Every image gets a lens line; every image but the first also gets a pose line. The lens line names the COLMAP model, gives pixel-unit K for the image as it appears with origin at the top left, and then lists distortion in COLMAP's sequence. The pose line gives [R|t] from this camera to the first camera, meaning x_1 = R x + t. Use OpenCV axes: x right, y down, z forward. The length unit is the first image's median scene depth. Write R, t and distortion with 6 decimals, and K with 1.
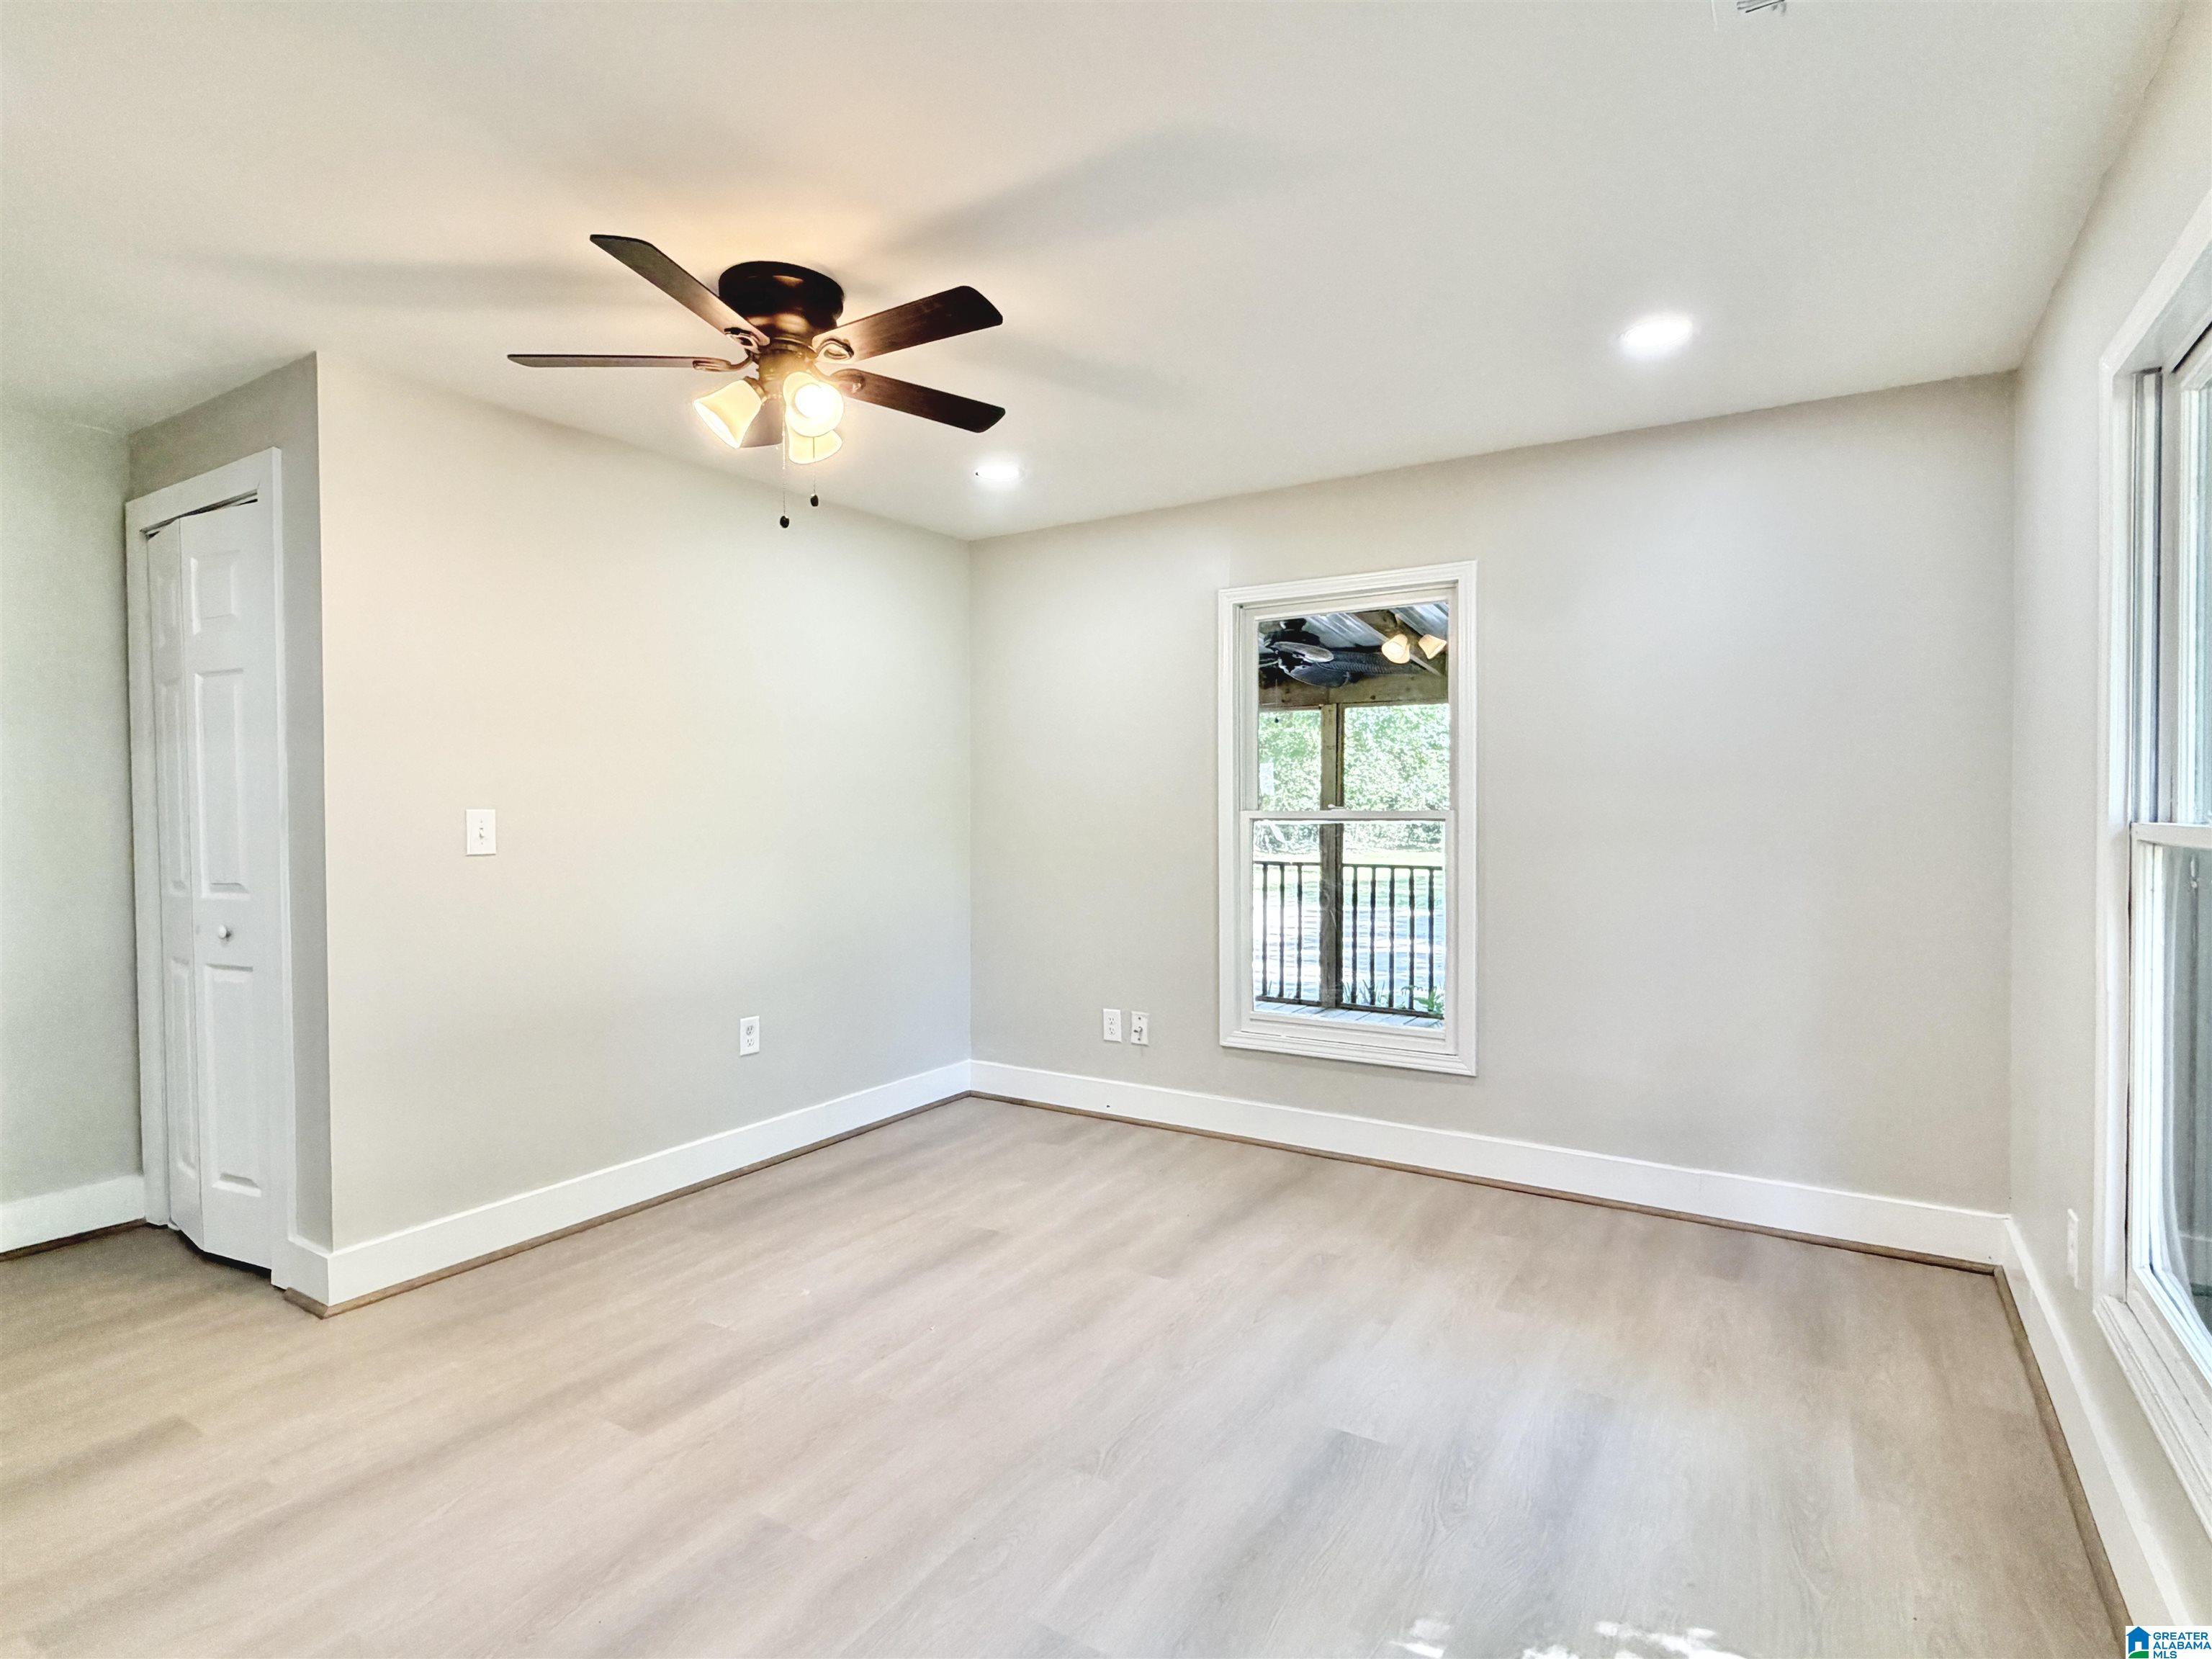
lens RADIAL K [[1149.6, 0, 1103.6], [0, 1149.6, 831.9], [0, 0, 1]] dist [0.013103, 0.000192]
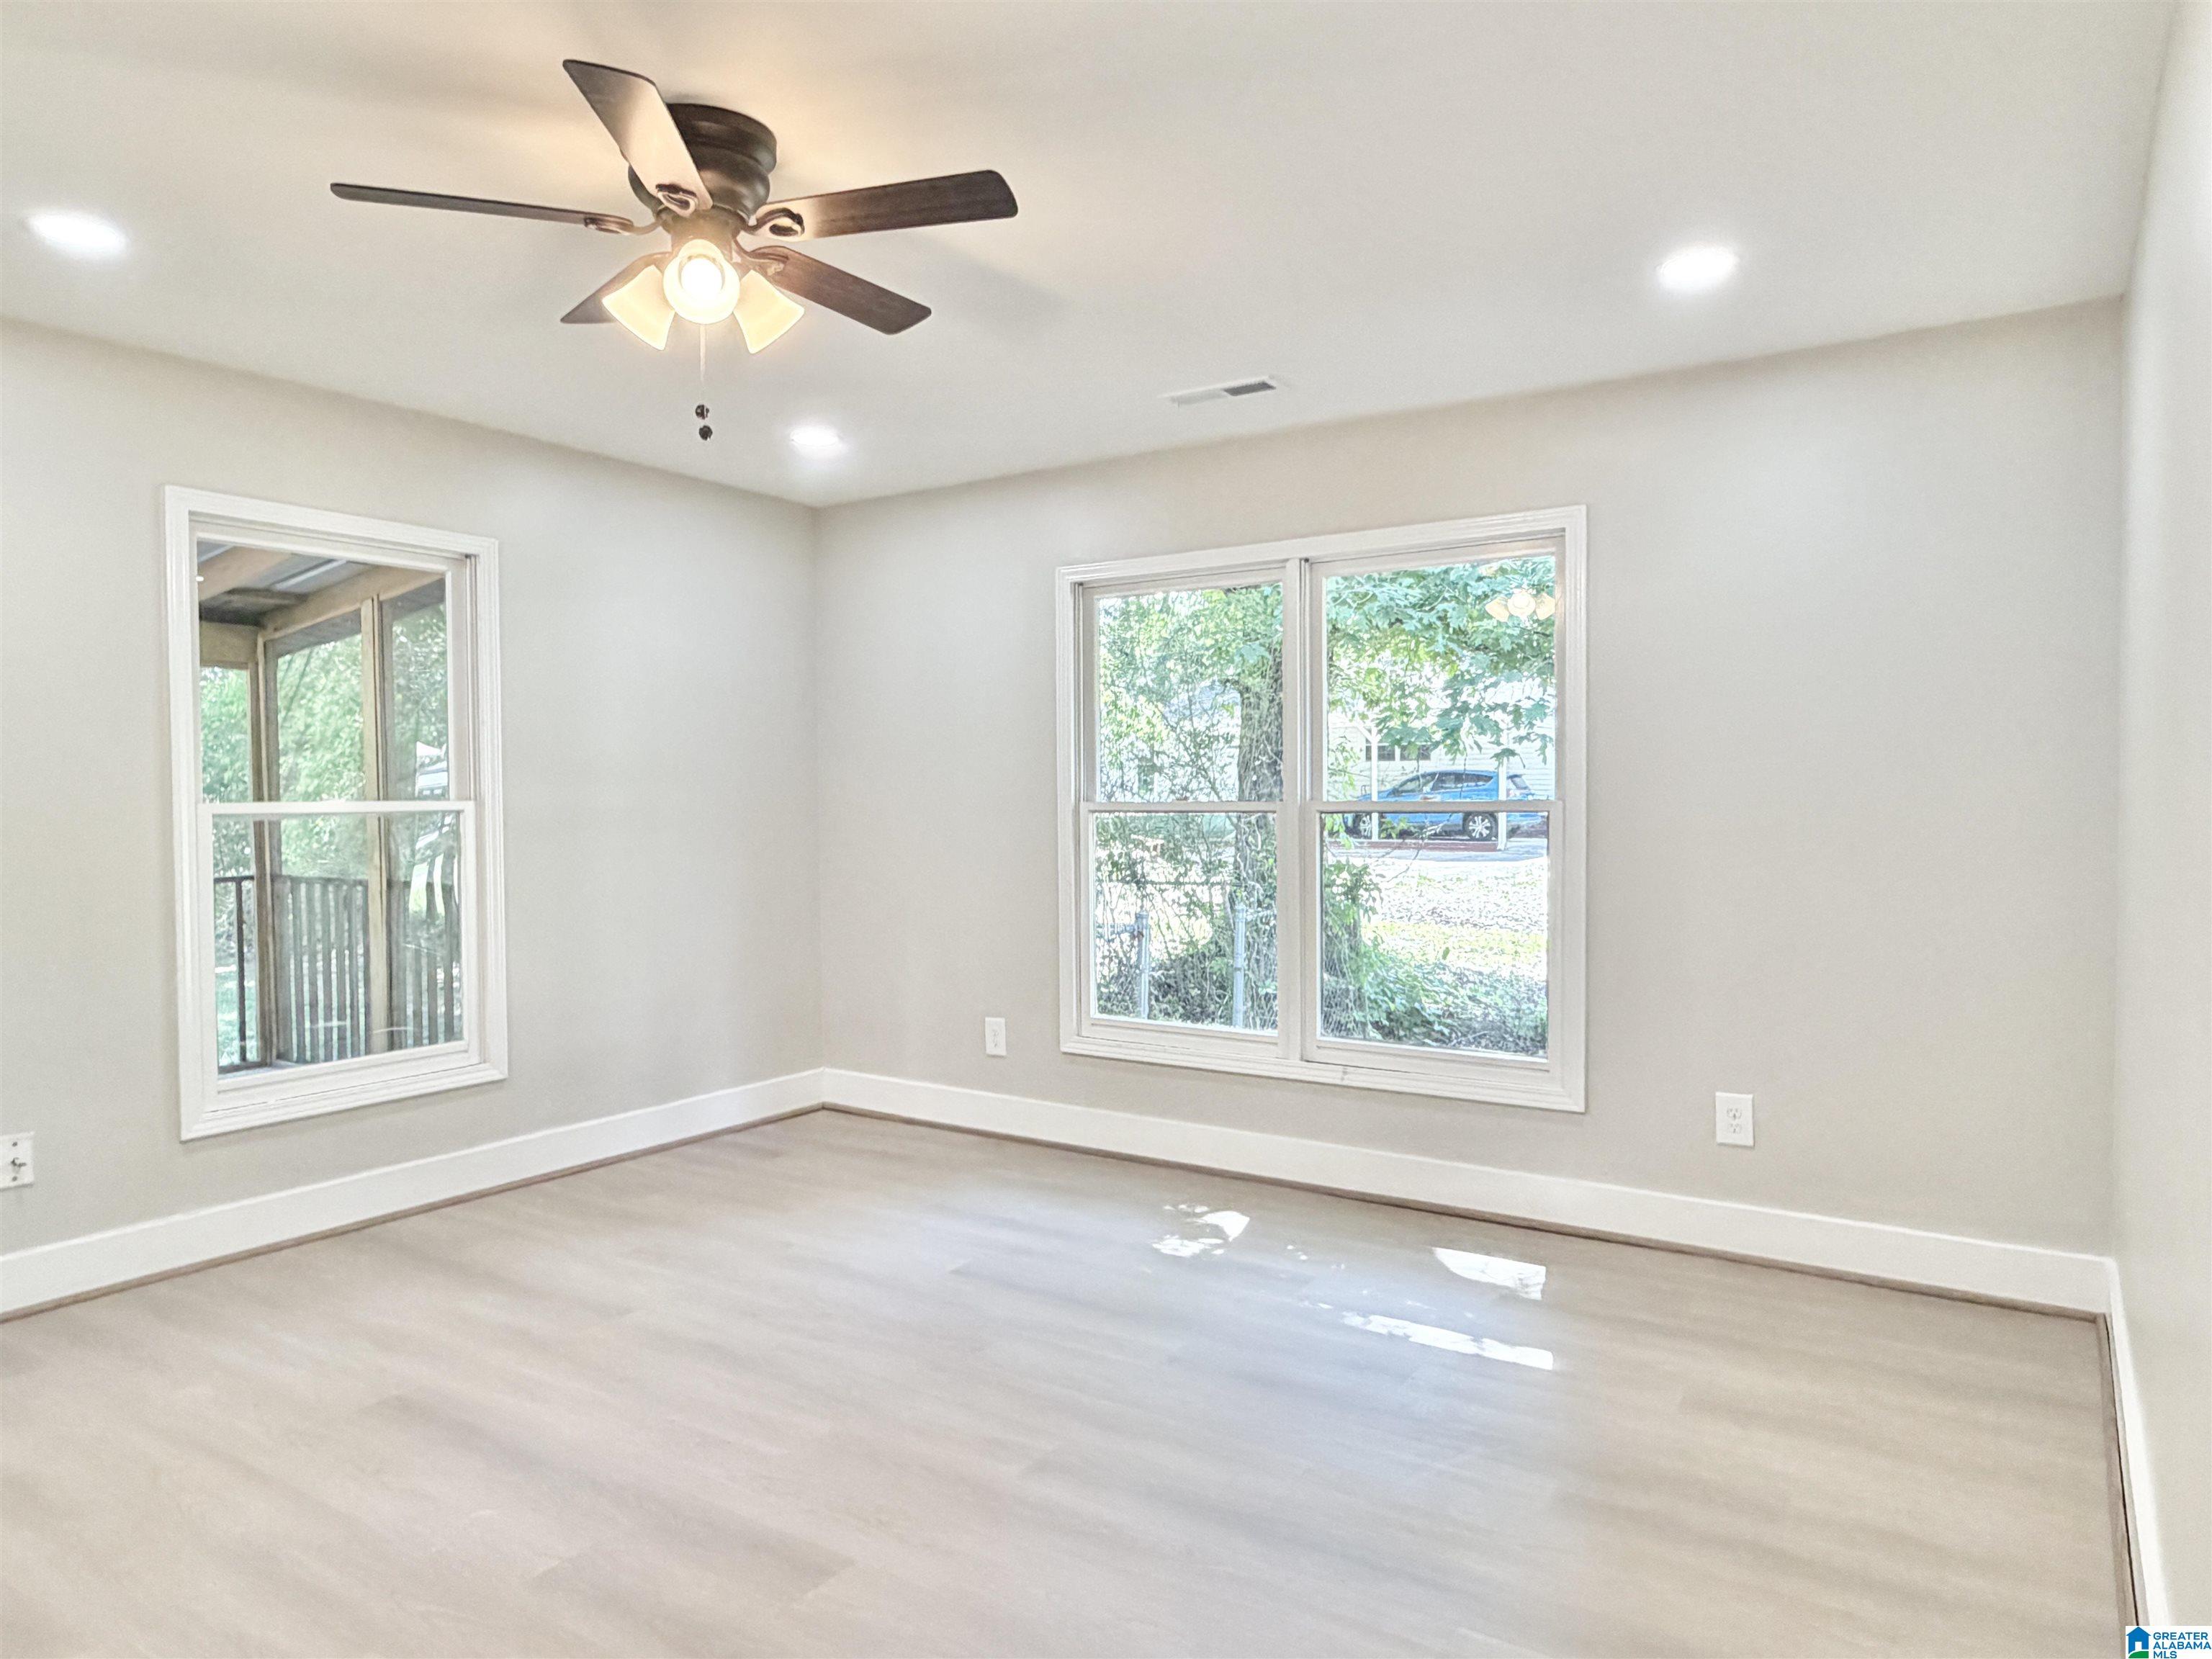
lens RADIAL K [[1409.9, 0, 1105.2], [0, 1409.9, 832.9], [0, 0, 1]] dist [-0.039902, -0.001412]
pose [[0.004741, -0.018158, 0.999824, -0.906685], [0.037122, 0.999149, 0.017969, 0.006633], [-0.999300, 0.037030, 0.005411, 0.540201]]
